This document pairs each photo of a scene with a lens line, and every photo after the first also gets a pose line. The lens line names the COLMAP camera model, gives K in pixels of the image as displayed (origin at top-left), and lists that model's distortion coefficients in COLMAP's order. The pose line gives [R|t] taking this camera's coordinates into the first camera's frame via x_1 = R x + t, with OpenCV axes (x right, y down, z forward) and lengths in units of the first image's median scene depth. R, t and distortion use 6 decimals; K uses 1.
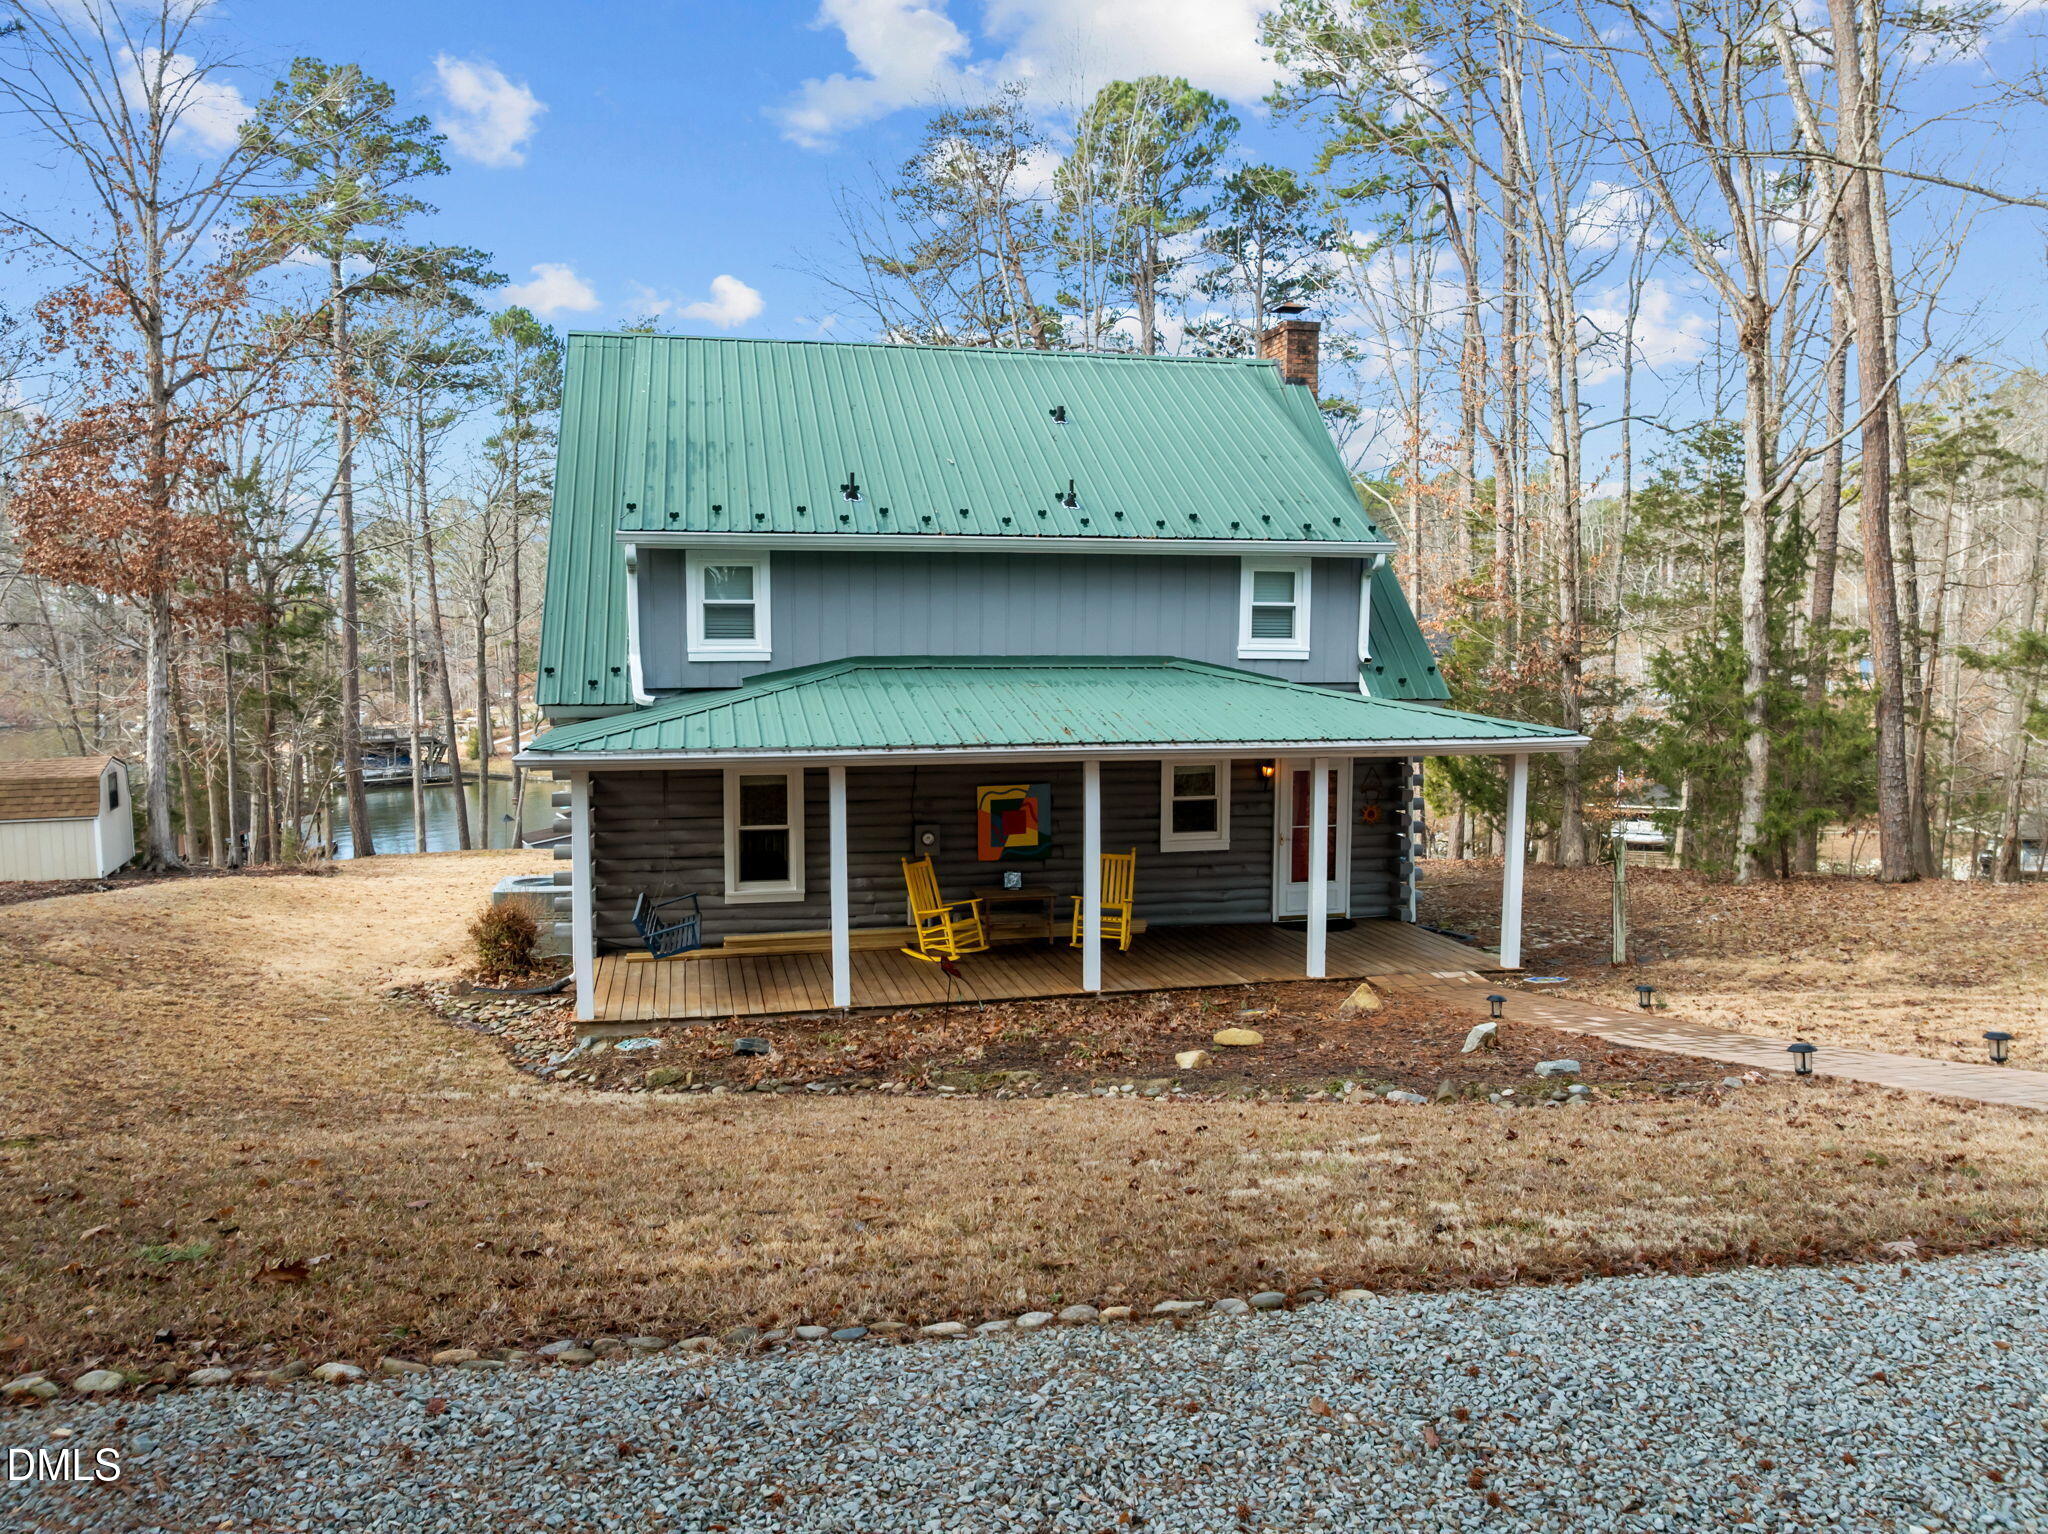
lens RADIAL K [[1451.3, 0, 1037.9], [0, 1451.3, 777.6], [0, 0, 1]] dist [-0.040886, 0.001076]
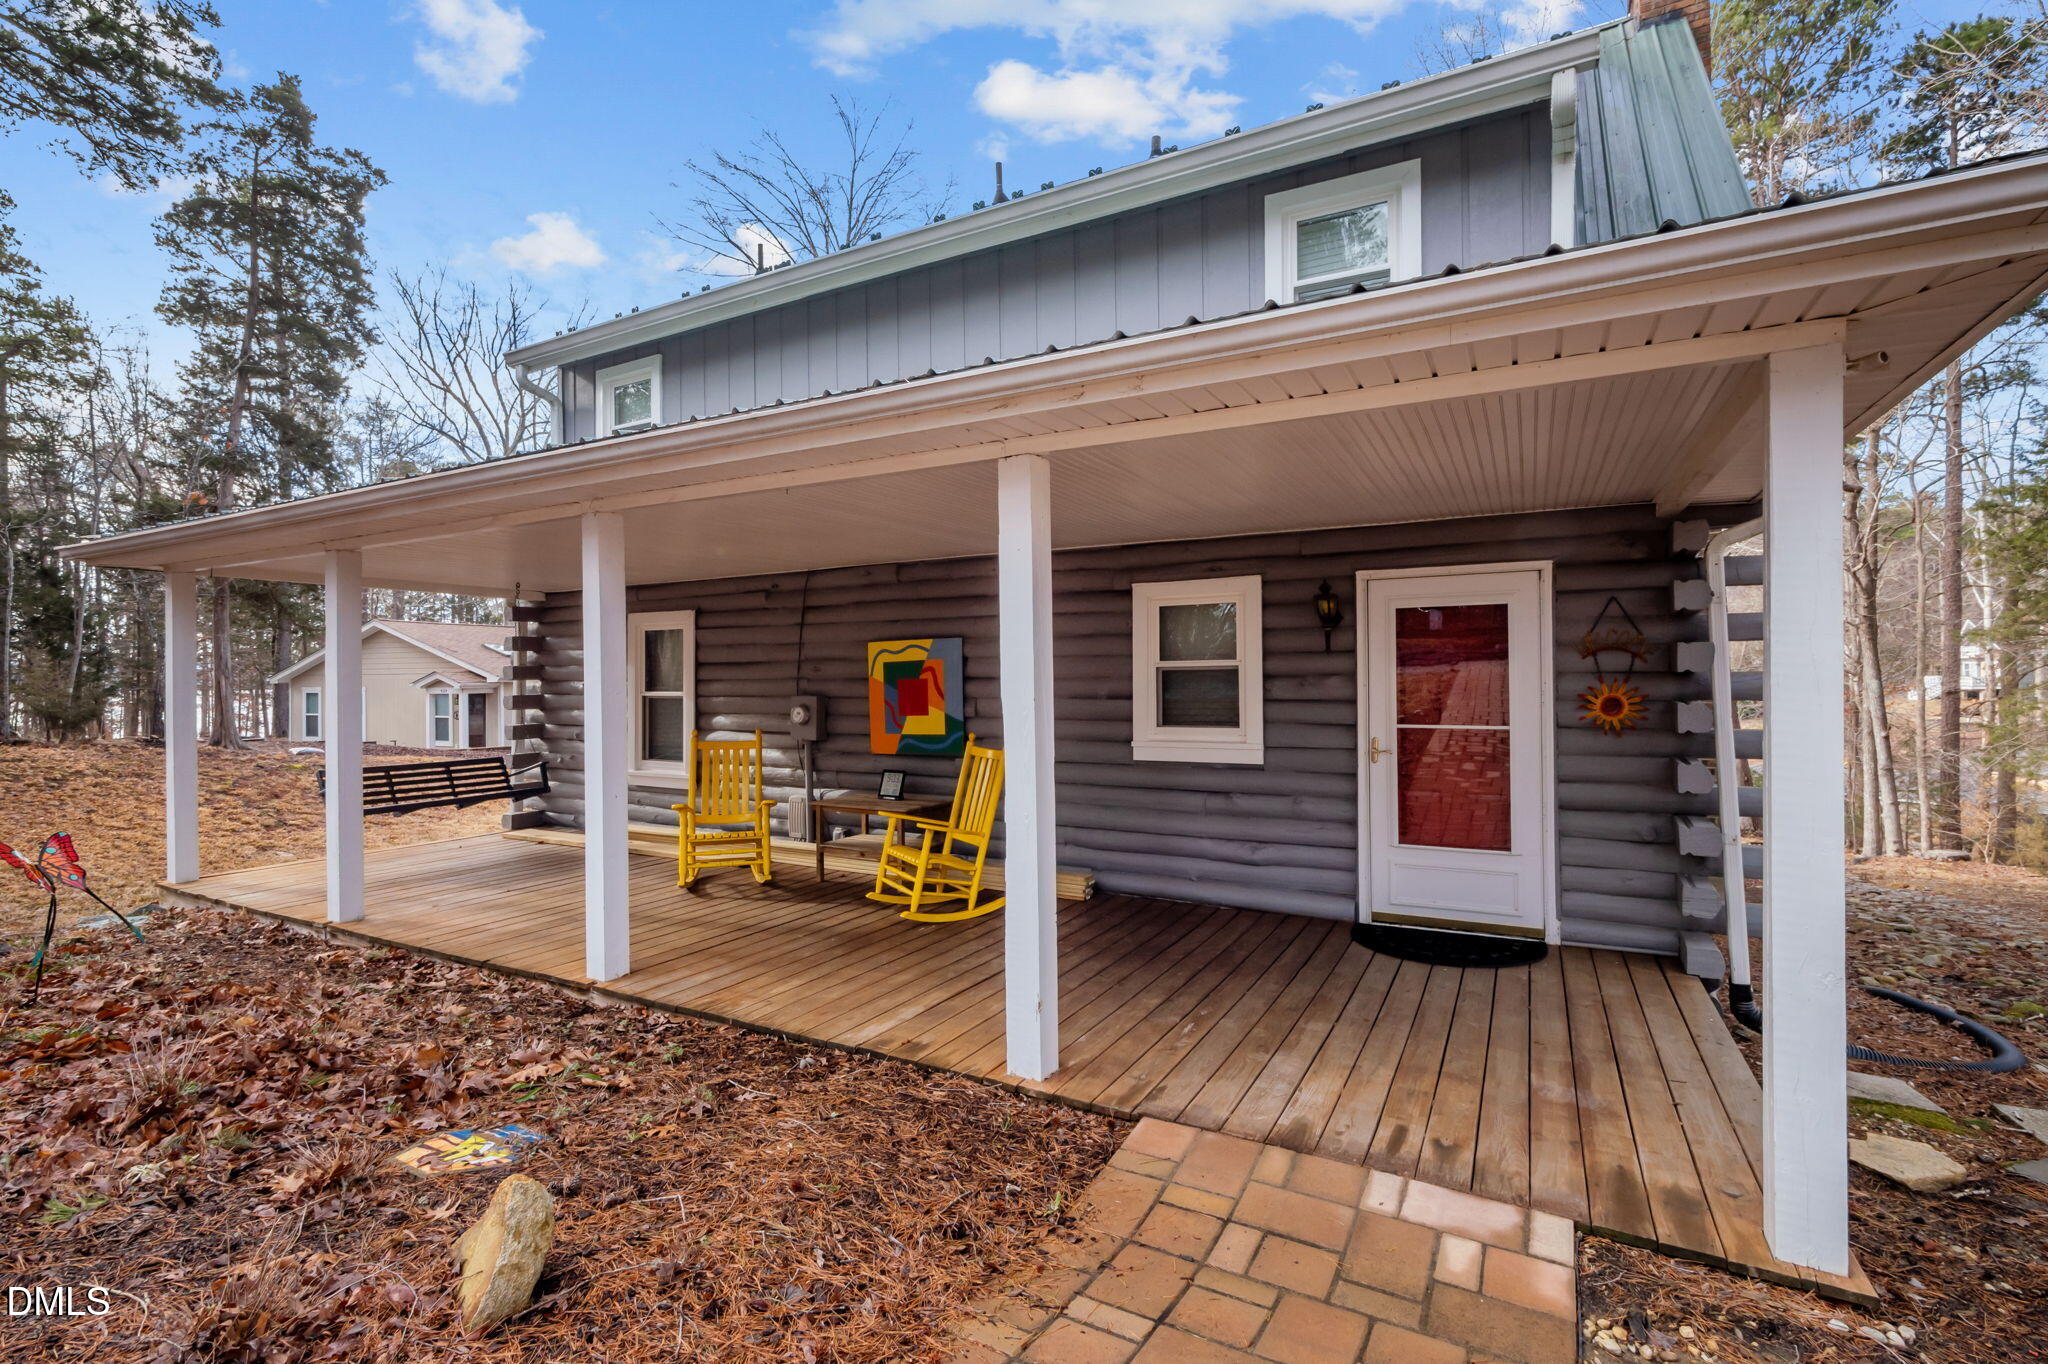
lens RADIAL K [[927.4, 0, 1027.1], [0, 927.4, 672.1], [0, 0, 1]] dist [-0.003092, 0.000754]
pose [[0.738057, -0.012378, -0.674625, 0.303560], [-0.058177, 0.994941, -0.081903, 0.050647], [0.672226, 0.099697, 0.733603, 0.723018]]
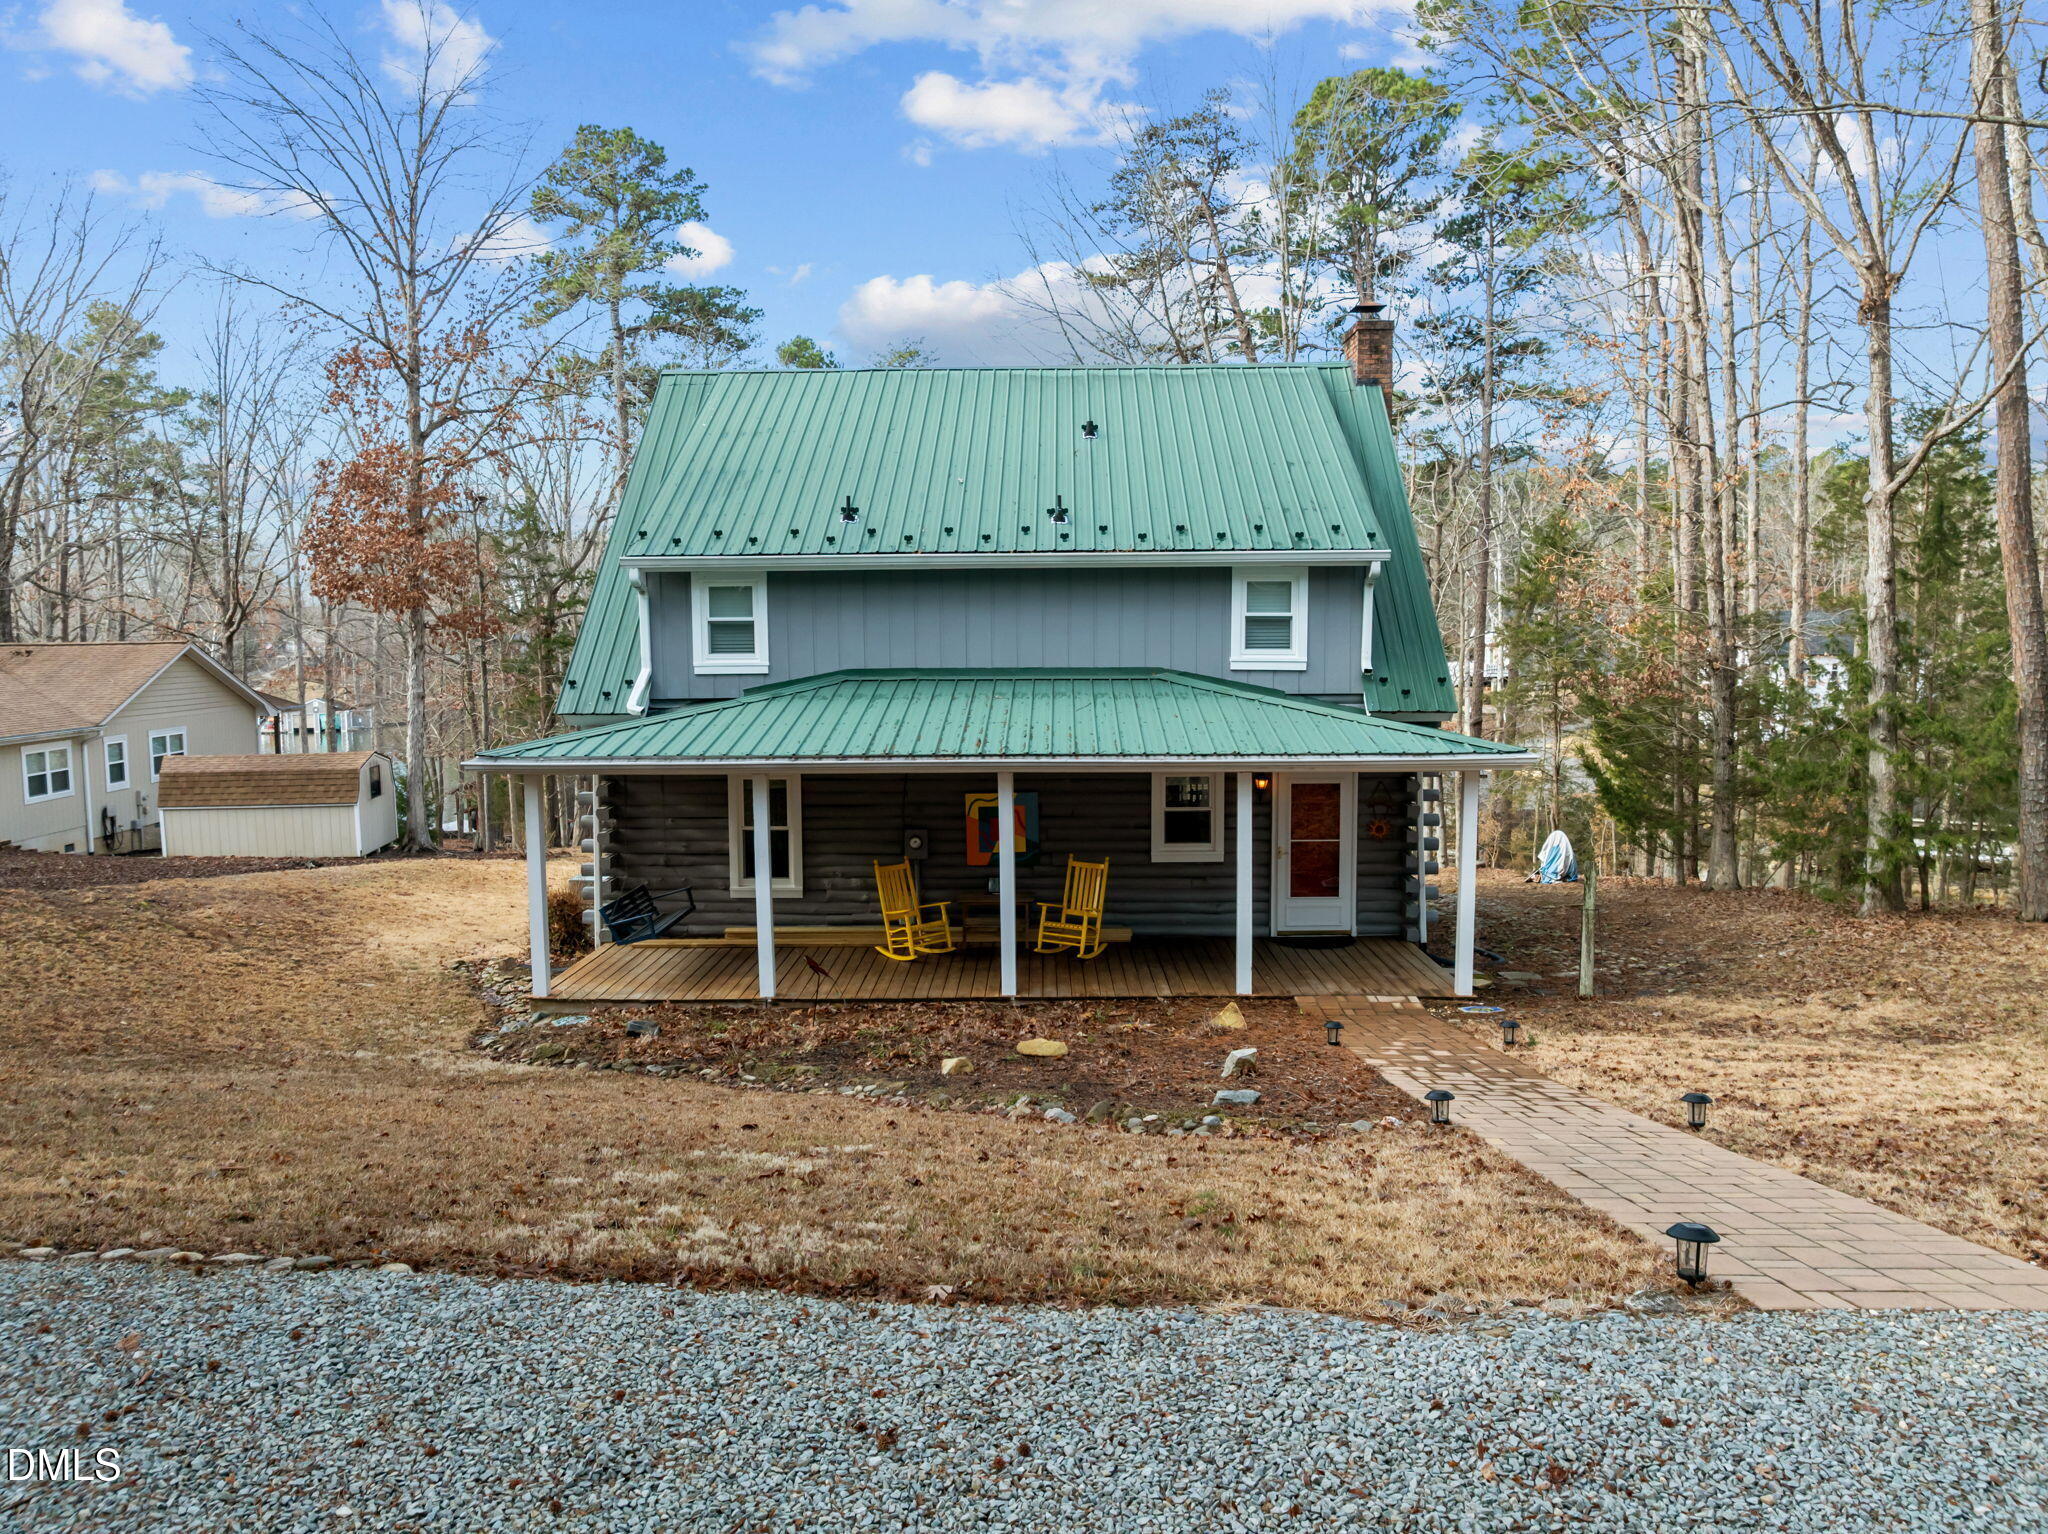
lens RADIAL K [[1451.3, 0, 1021.5], [0, 1451.3, 760.6], [0, 0, 1]] dist [-0.040886, 0.001076]
pose [[0.968026, 0.013232, -0.250502, 0.254014], [-0.016011, 0.999831, -0.009061, -0.008715], [0.250339, 0.012782, 0.968074, 0.004714]]
